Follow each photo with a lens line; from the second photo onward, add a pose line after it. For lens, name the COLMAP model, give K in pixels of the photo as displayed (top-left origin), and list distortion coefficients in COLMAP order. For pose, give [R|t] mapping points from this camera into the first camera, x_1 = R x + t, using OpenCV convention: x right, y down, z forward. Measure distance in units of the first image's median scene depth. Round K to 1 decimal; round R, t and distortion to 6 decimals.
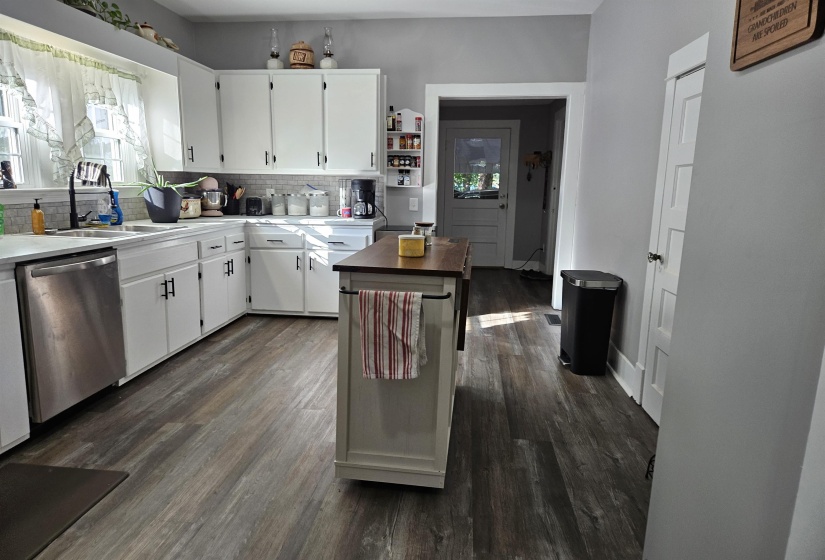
lens RADIAL K [[499.5, 0, 411.7], [0, 499.5, 281.6], [0, 0, 1]] dist [0.009652, 0.000372]
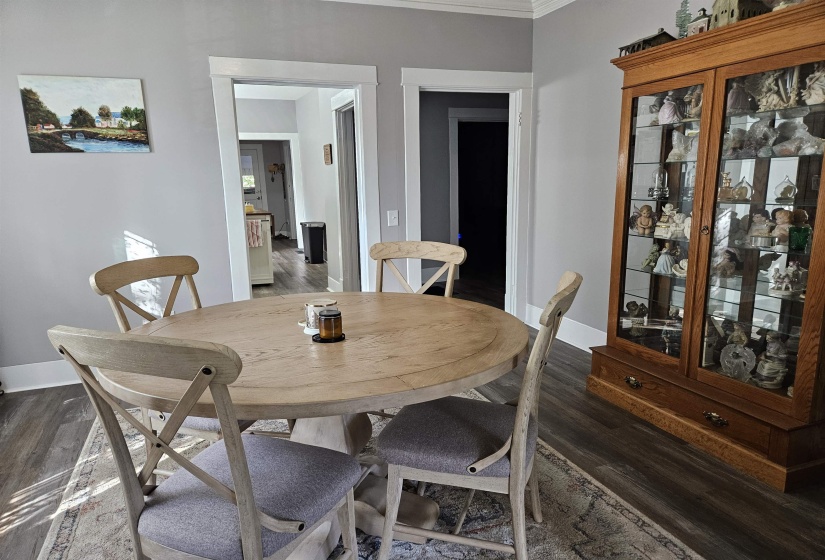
lens RADIAL K [[499.5, 0, 415.2], [0, 499.5, 281.8], [0, 0, 1]] dist [0.009652, 0.000372]
pose [[0.862207, -0.144149, 0.485614, -0.324145], [0.139668, 0.989146, 0.045636, 0.178357], [-0.486921, 0.028477, 0.872981, -1.018144]]
